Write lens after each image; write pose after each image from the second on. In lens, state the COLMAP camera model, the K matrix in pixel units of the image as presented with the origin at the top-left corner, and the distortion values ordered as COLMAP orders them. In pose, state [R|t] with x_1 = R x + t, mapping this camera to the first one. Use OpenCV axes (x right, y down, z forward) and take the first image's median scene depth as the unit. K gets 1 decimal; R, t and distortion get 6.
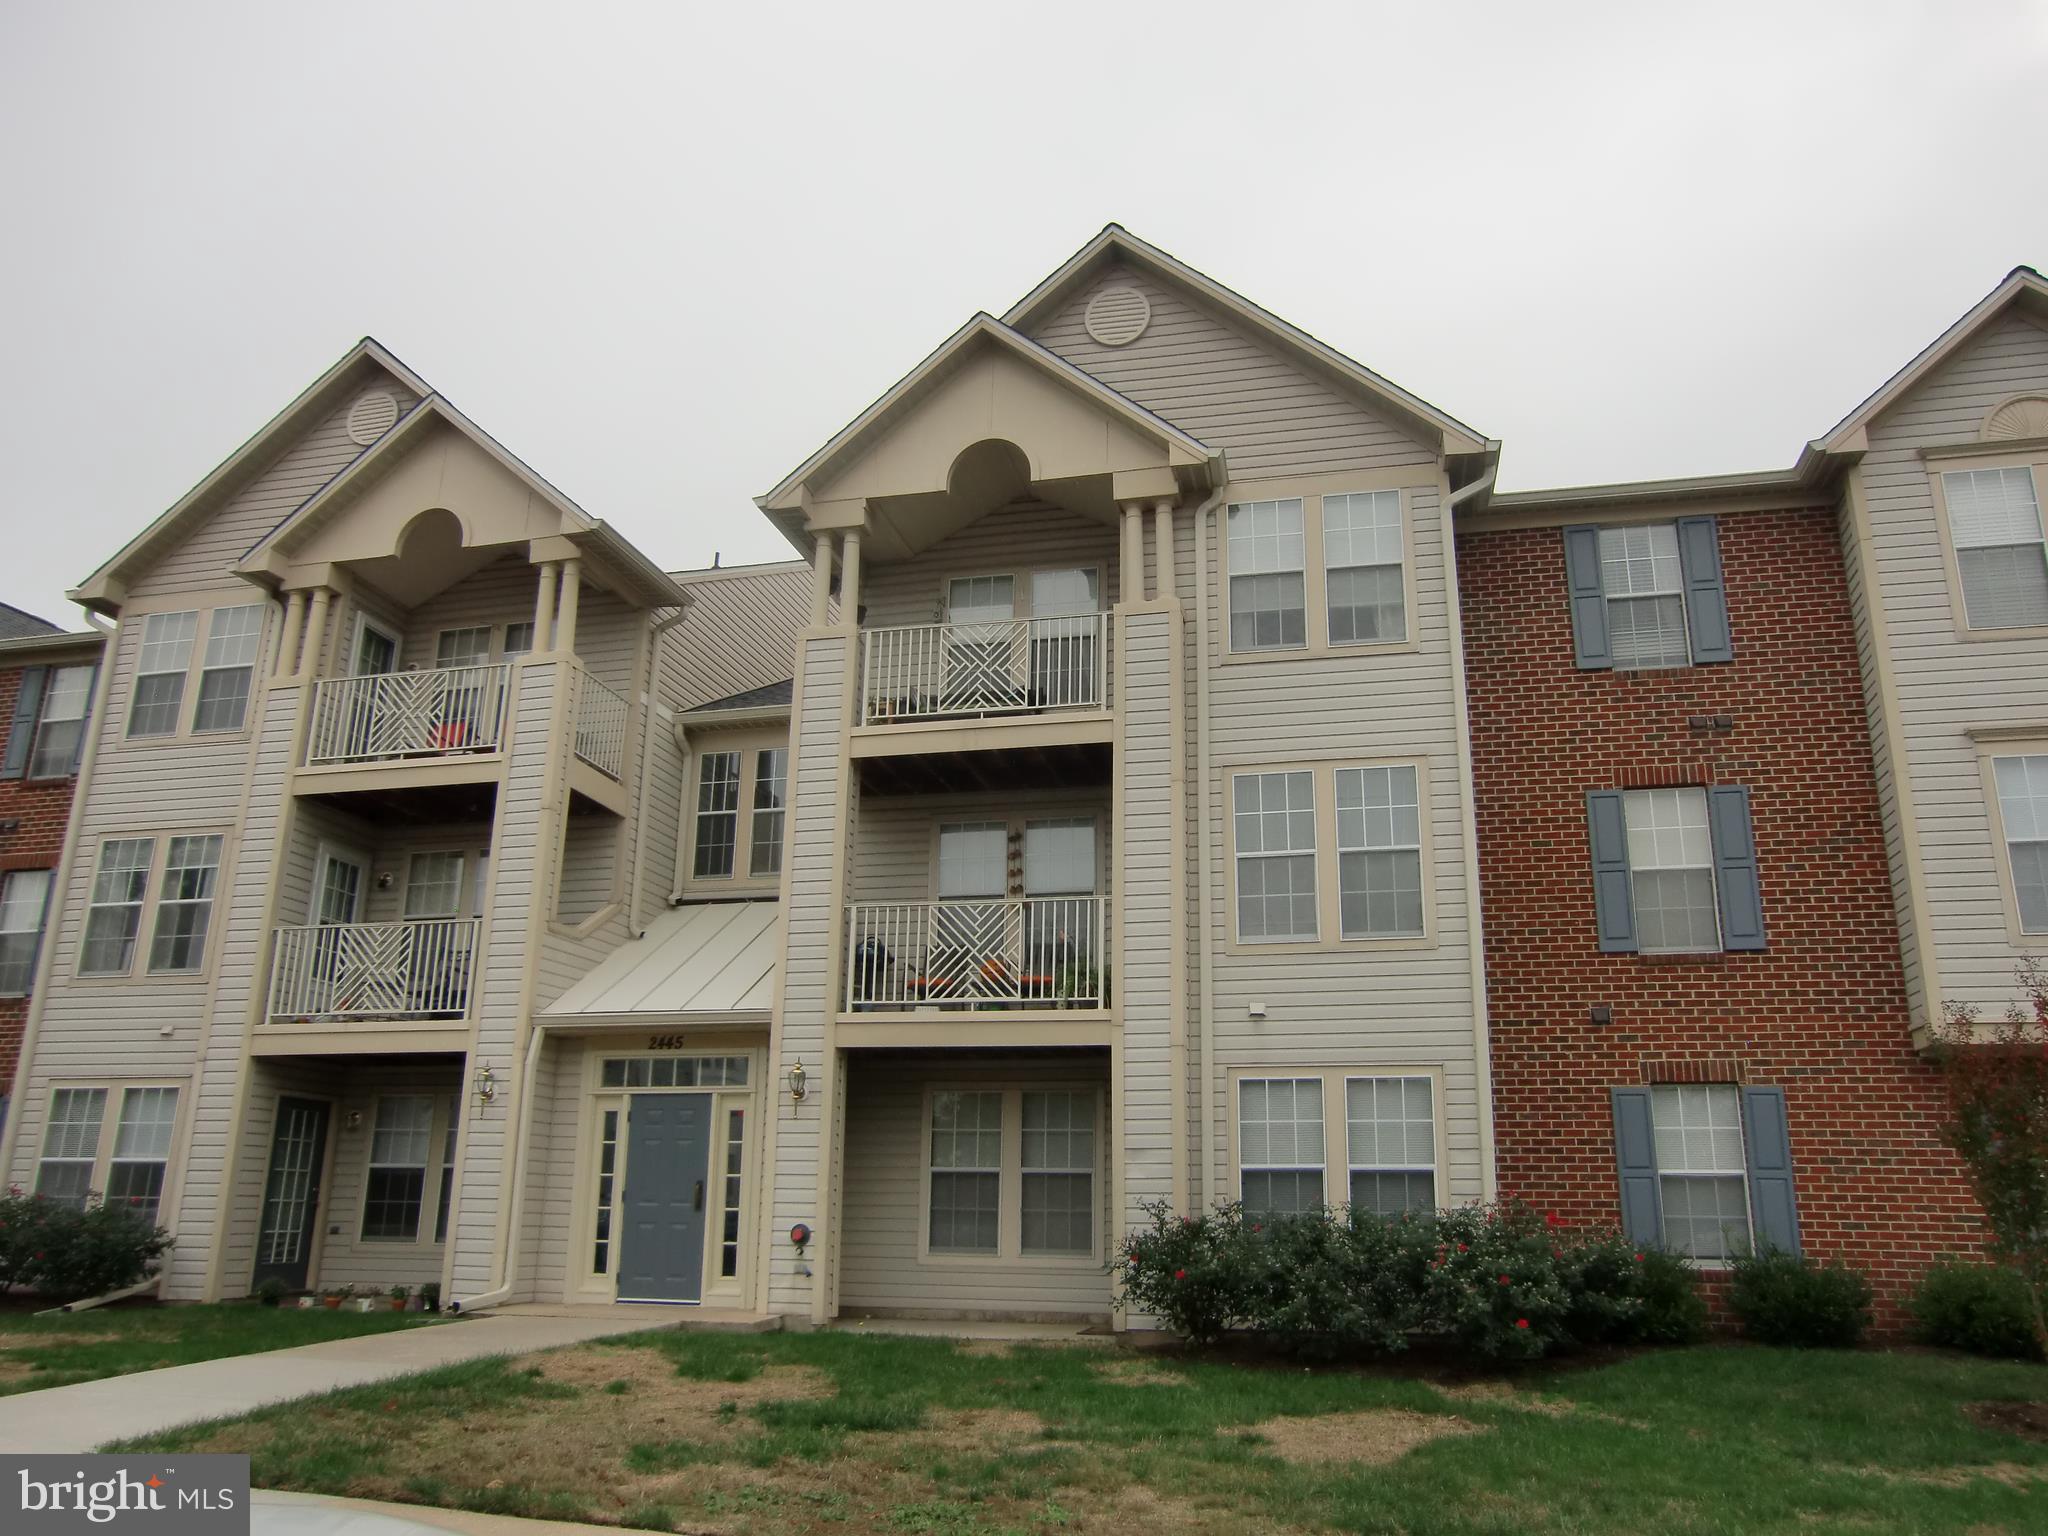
lens RADIAL K [[1506.6, 0, 1030.0], [0, 1506.6, 763.1], [0, 0, 1]] dist [-0.063560, 0.013744]
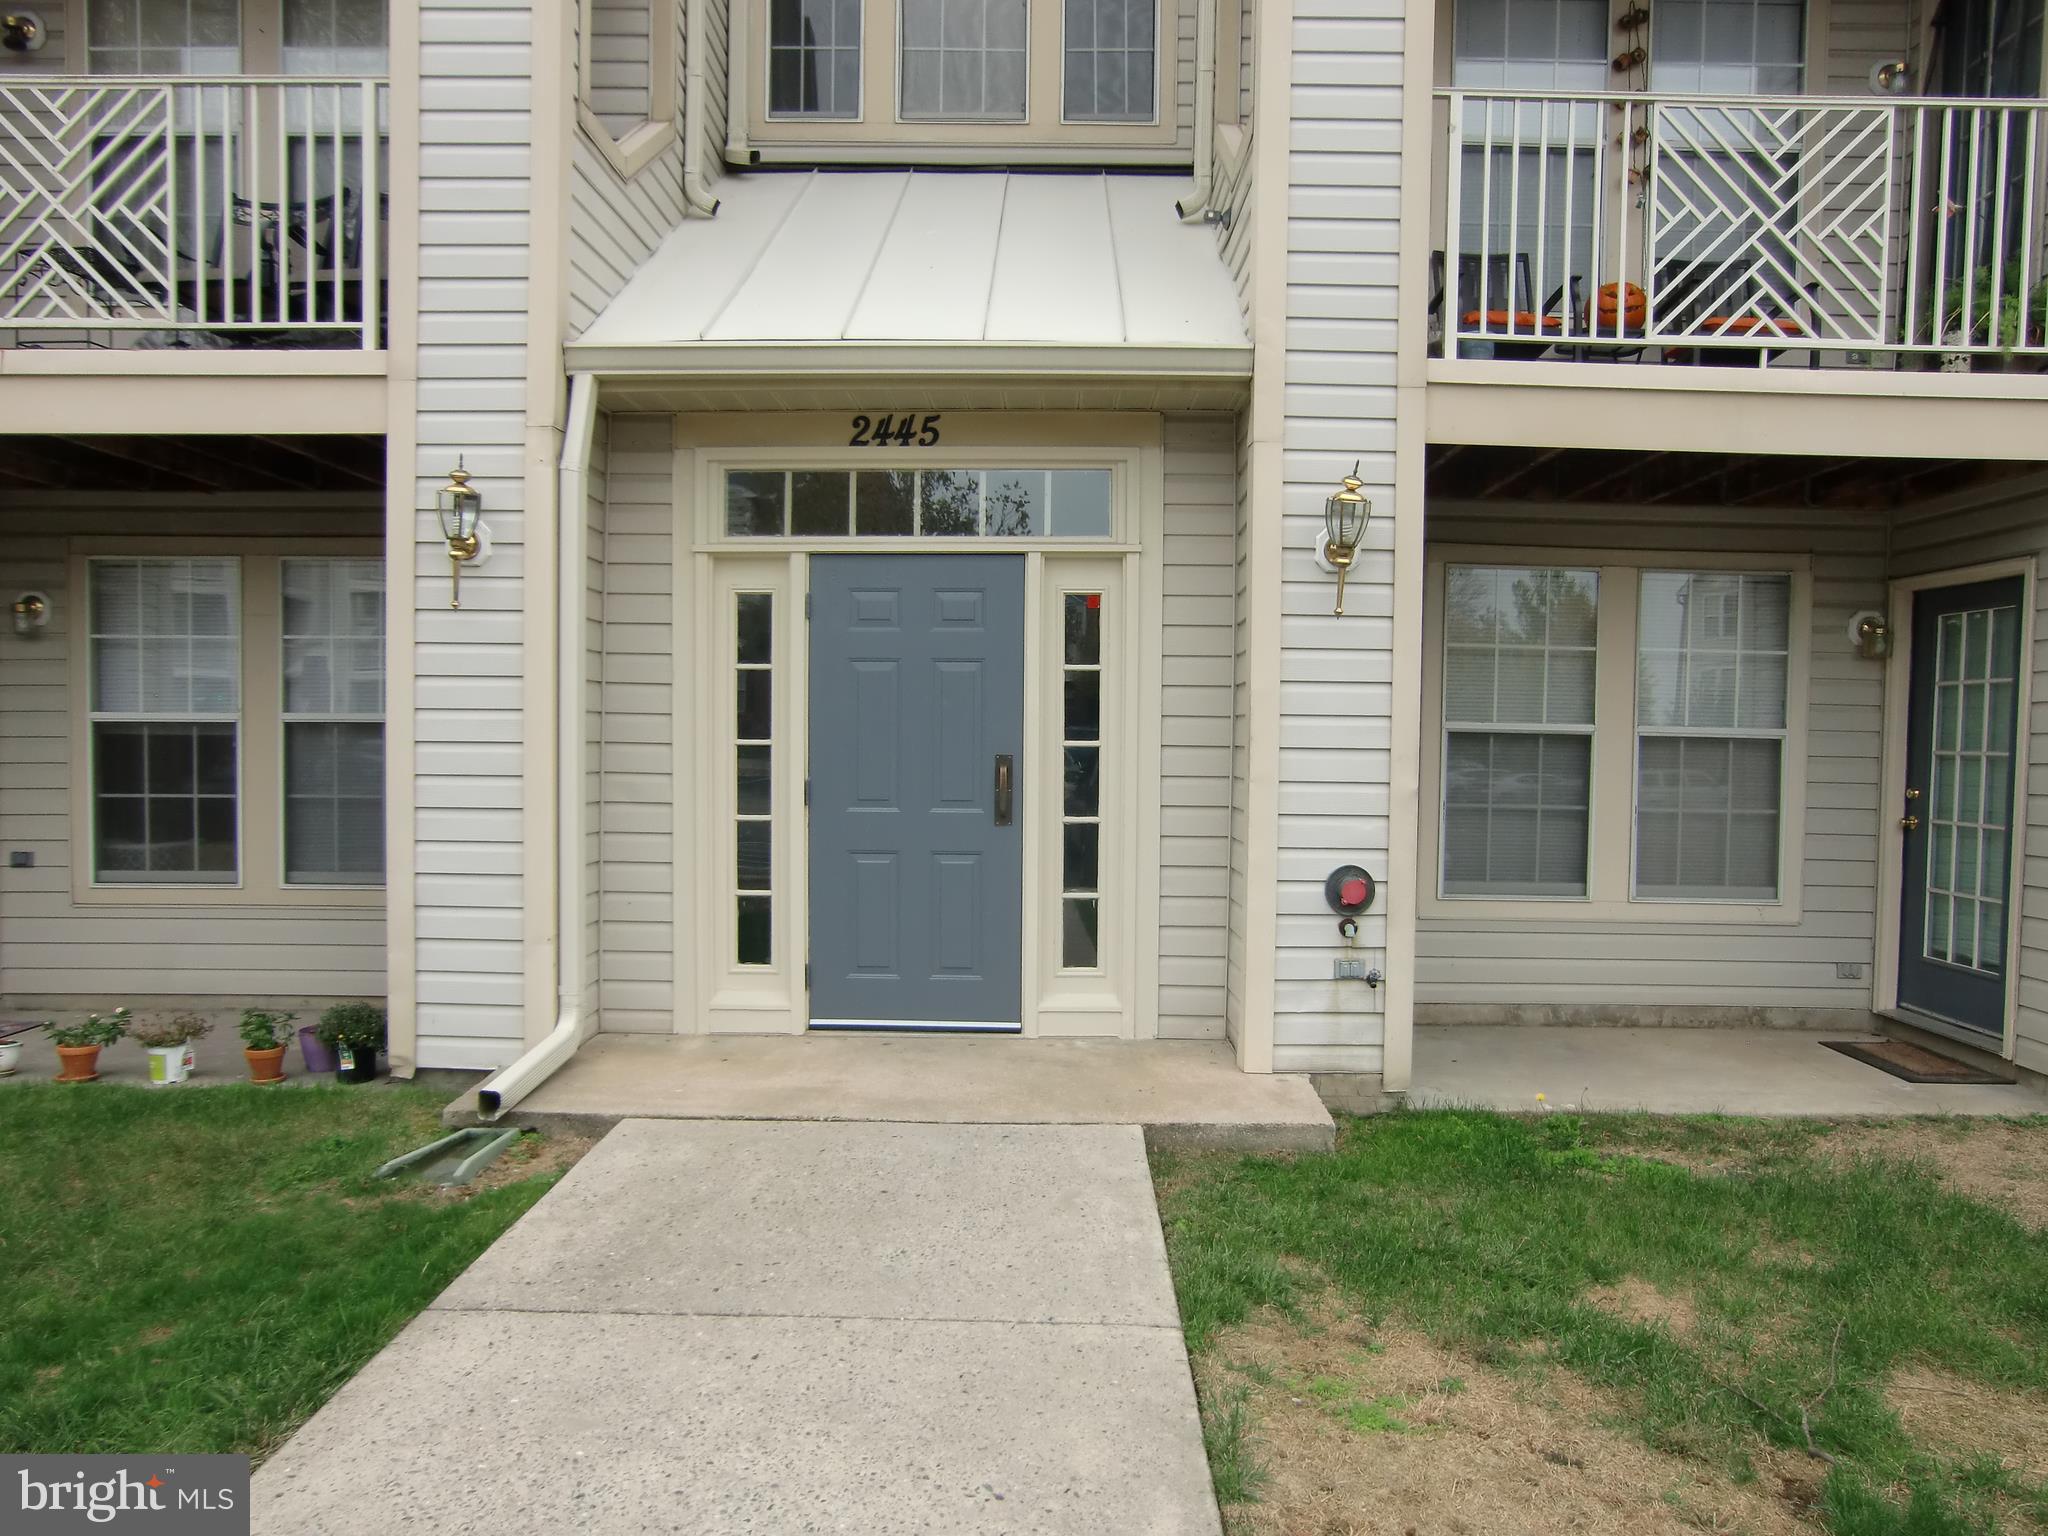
lens RADIAL K [[1506.6, 0, 1018.3], [0, 1506.6, 779.6], [0, 0, 1]] dist [-0.063560, 0.013744]
pose [[0.972595, -0.005481, 0.232439, -0.313072], [-0.069980, 0.946464, 0.315133, 0.147972], [-0.221723, -0.322762, 0.920143, 0.593613]]
